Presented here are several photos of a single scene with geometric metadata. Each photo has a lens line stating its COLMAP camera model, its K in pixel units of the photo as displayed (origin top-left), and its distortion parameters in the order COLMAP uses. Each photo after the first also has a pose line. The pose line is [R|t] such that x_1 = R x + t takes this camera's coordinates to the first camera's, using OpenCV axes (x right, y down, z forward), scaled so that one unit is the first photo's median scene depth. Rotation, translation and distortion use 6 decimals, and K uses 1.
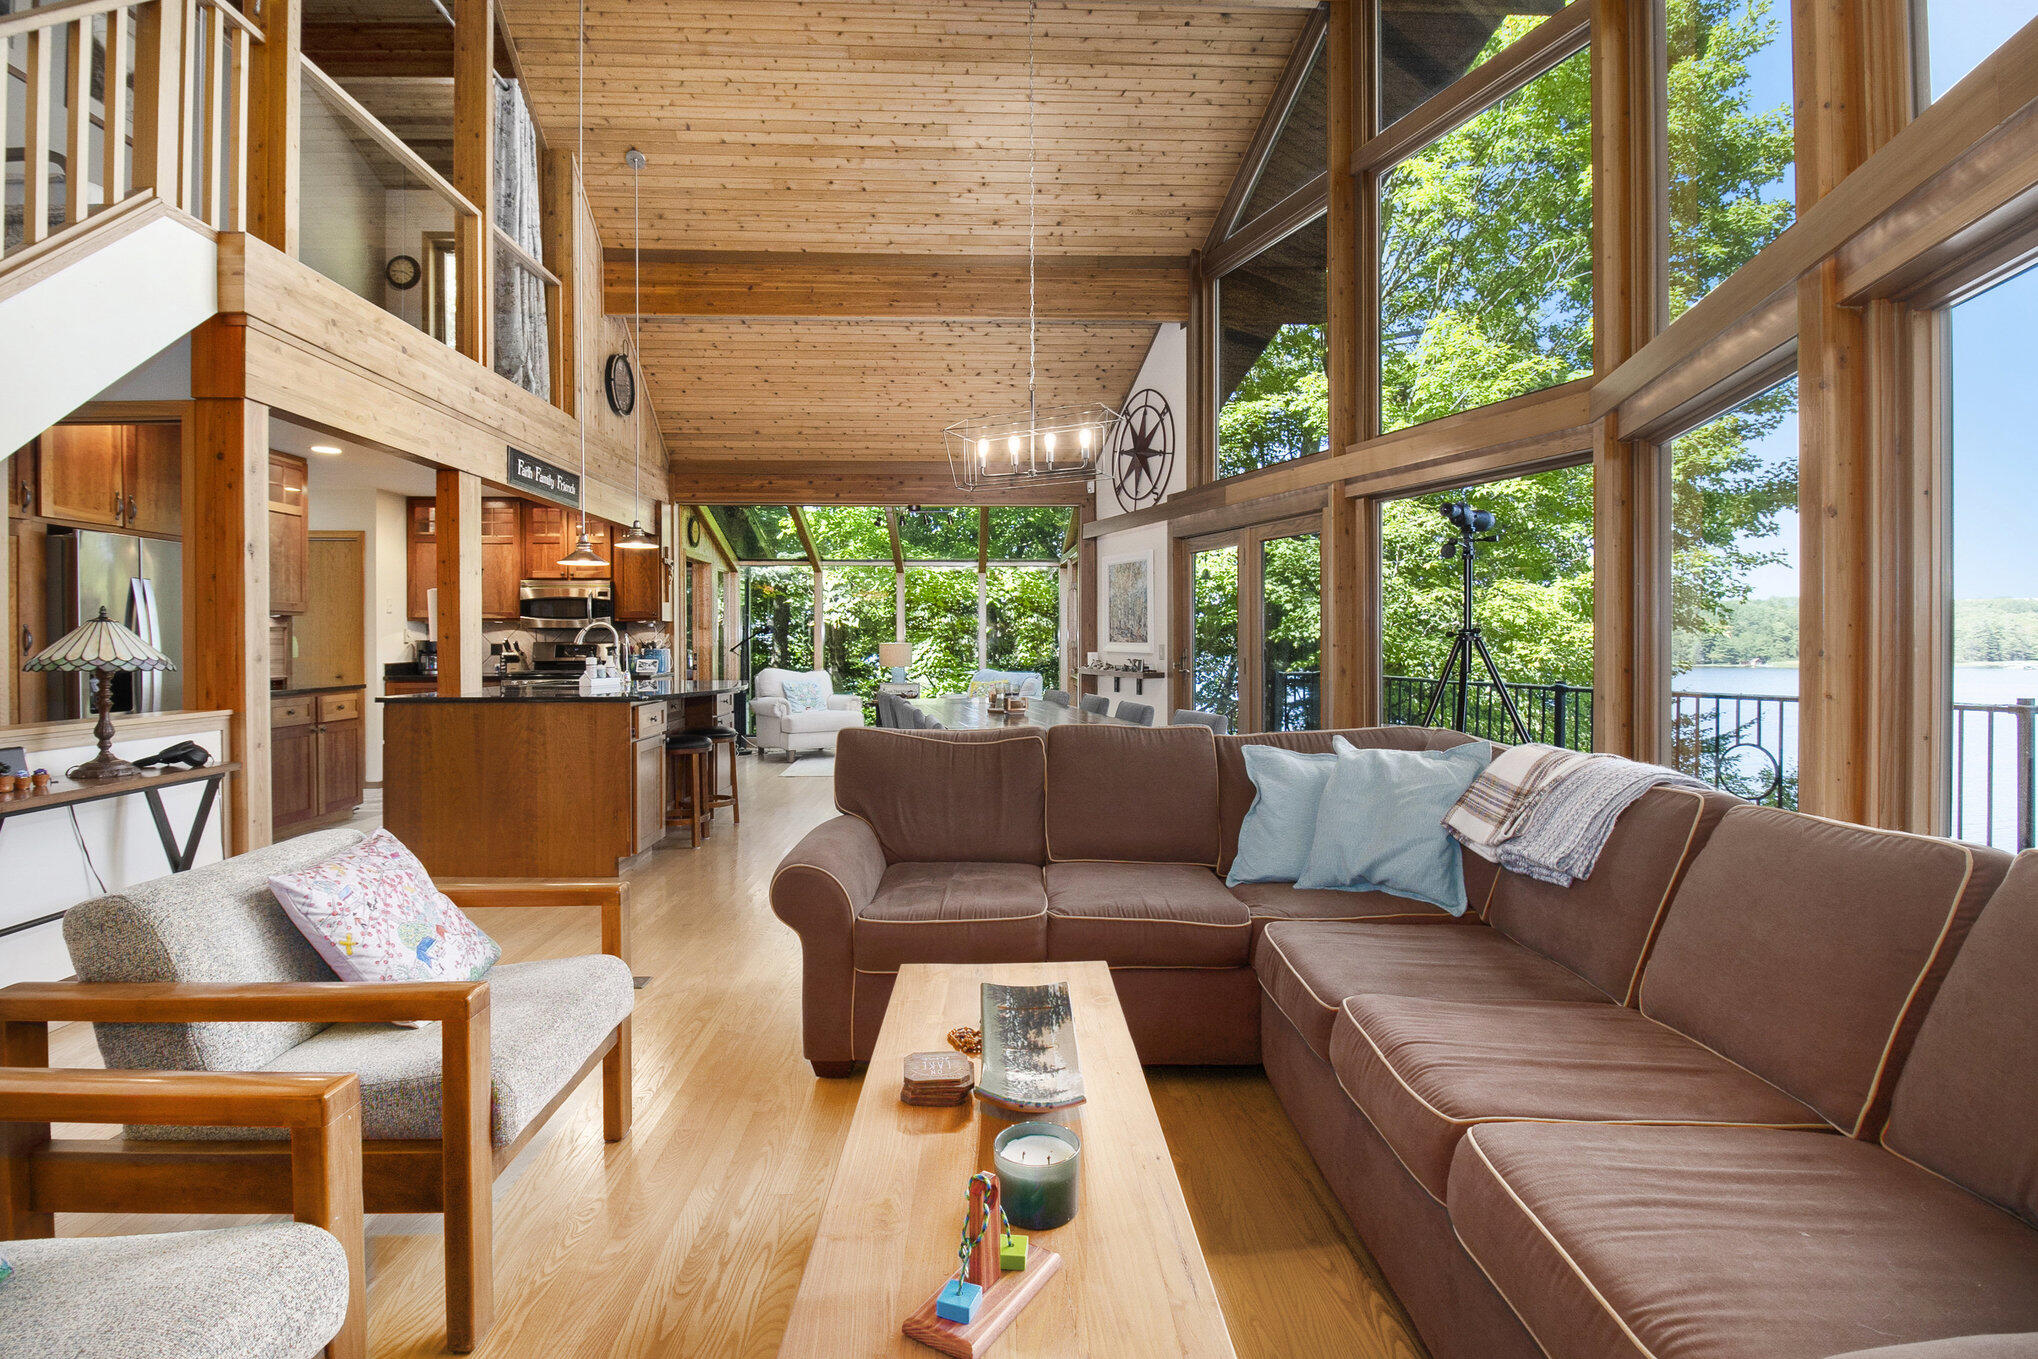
lens RADIAL K [[934.1, 0, 1004.4], [0, 934.1, 660.9], [0, 0, 1]] dist [0.000835, -0.016370]
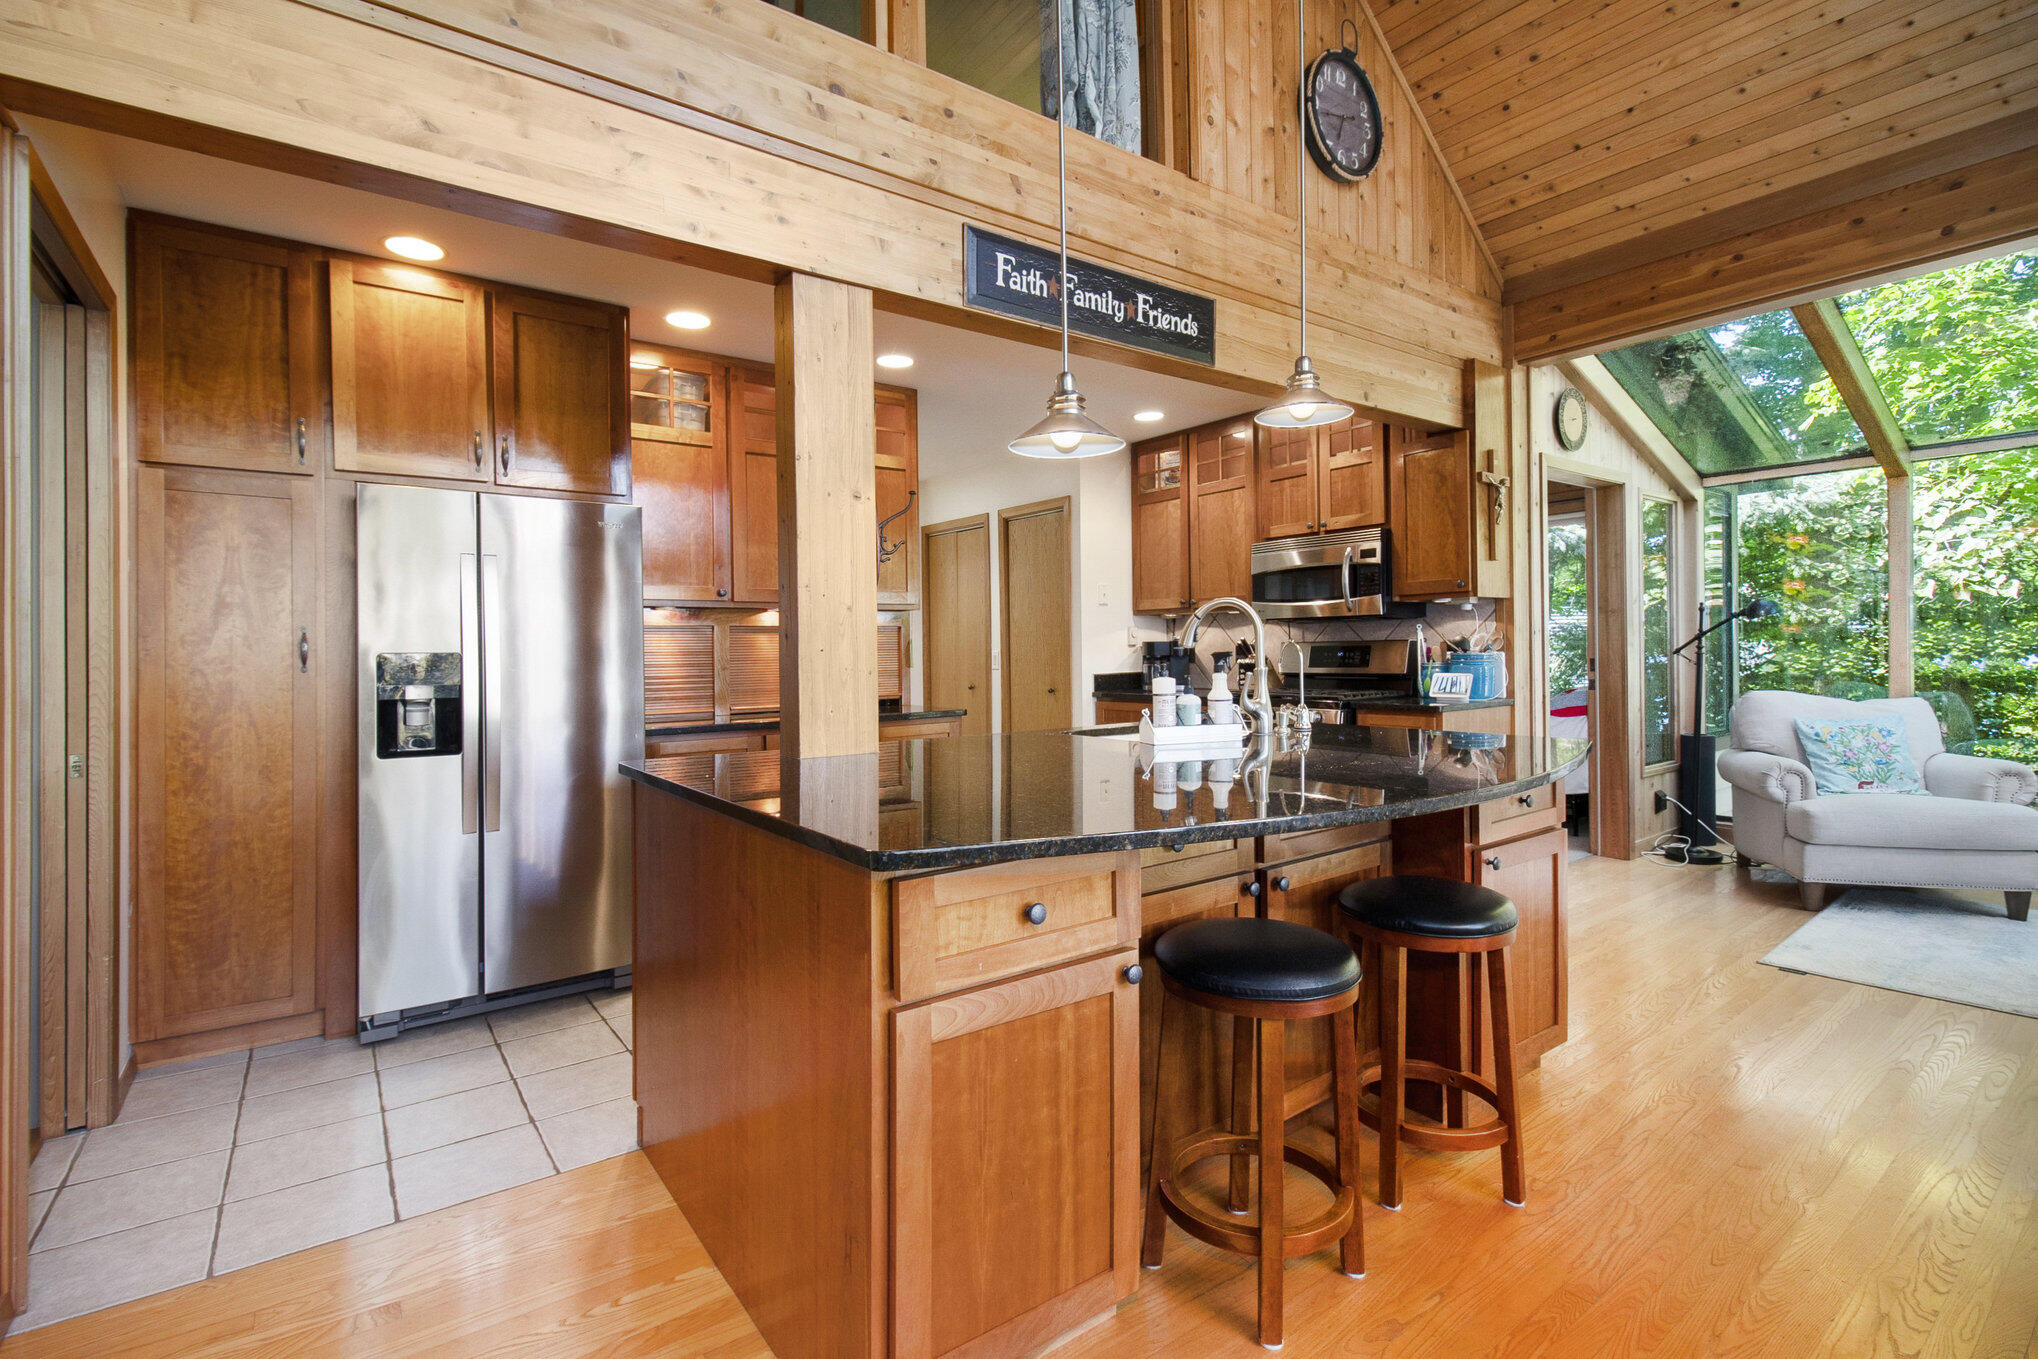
lens RADIAL K [[934.1, 0, 1004.4], [0, 934.1, 660.9], [0, 0, 1]] dist [0.000835, -0.016370]
pose [[0.551961, 0.002876, -0.833865, -0.087598], [-0.002473, 0.999995, 0.001812, -0.008552], [0.833866, 0.001062, 0.551966, 0.510407]]
